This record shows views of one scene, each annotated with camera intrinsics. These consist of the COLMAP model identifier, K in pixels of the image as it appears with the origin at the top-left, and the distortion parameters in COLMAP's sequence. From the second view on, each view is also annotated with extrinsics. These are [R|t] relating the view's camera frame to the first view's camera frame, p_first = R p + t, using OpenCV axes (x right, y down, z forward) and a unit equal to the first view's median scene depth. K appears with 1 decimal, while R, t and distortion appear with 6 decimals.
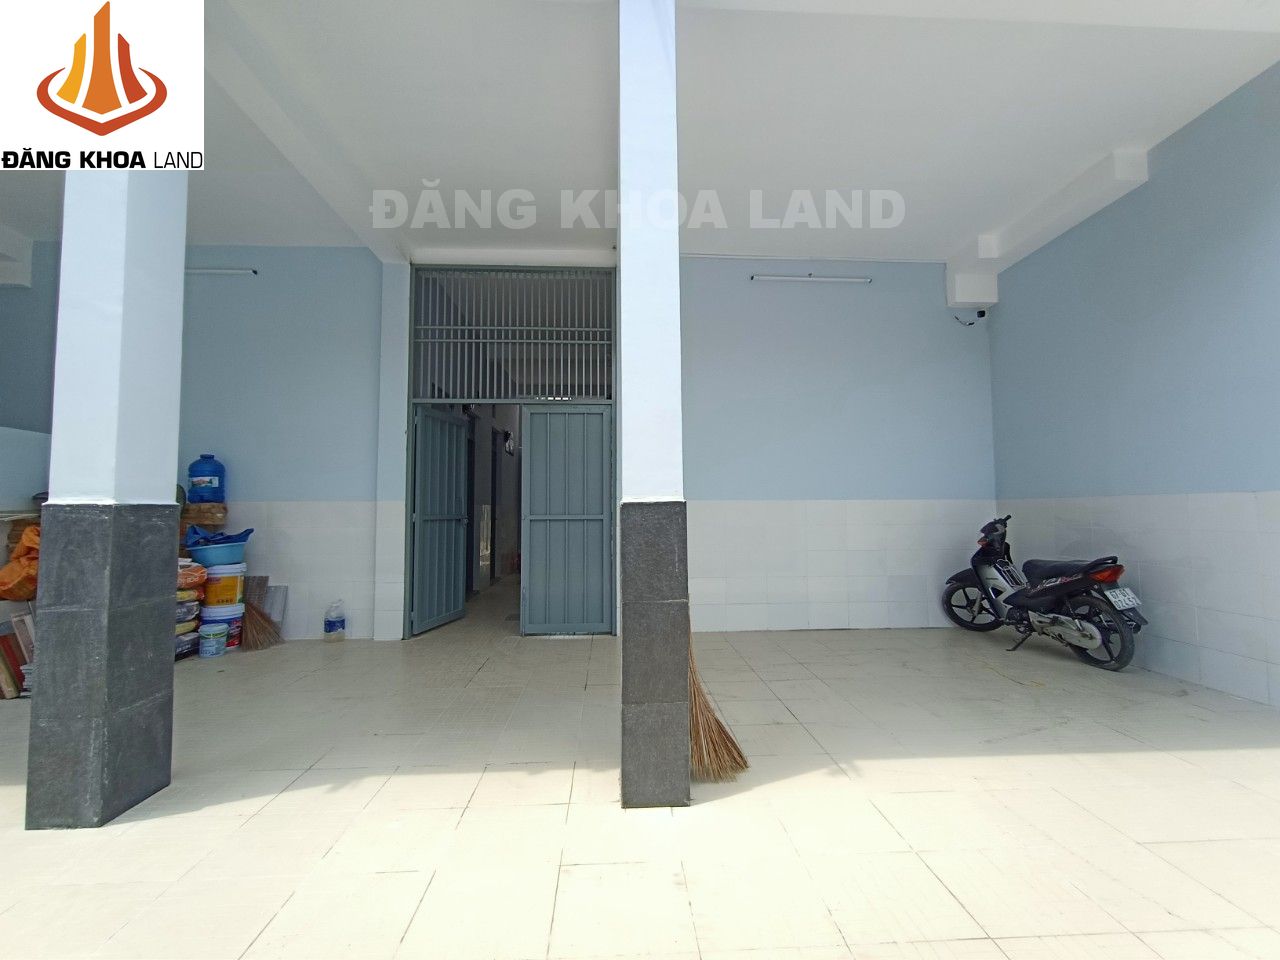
lens RADIAL K [[578.6, 0, 644.2], [0, 578.6, 480.2], [0, 0, 1]] dist [-0.002744, -0.000553]
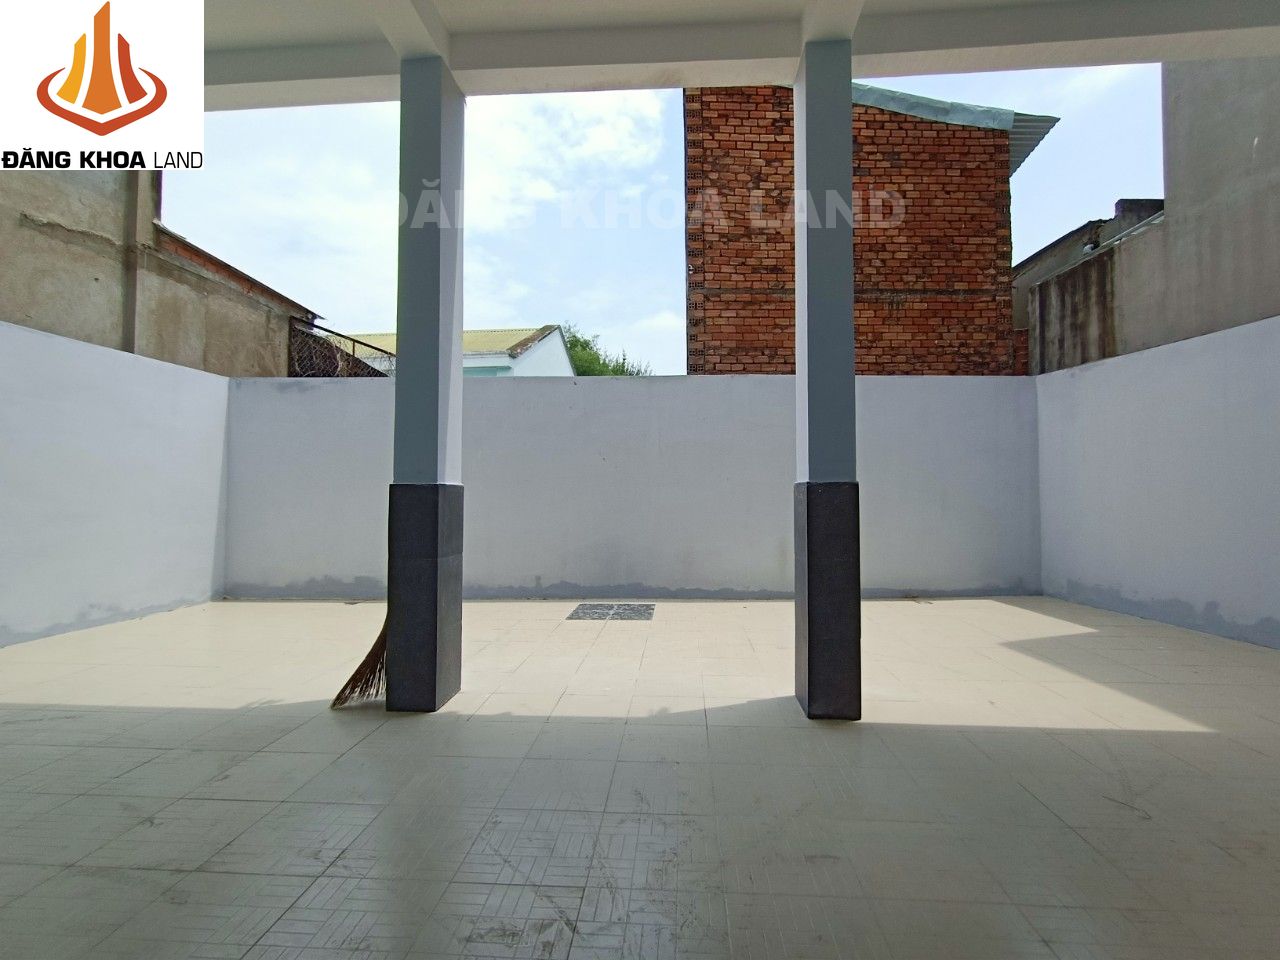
lens RADIAL K [[578.6, 0, 644.2], [0, 578.6, 480.2], [0, 0, 1]] dist [-0.002744, -0.000553]
pose [[-0.992637, 0.011294, 0.120597, -0.608412], [0.001395, 0.996643, -0.081856, 0.132092], [-0.121117, -0.081085, -0.989321, 2.151449]]
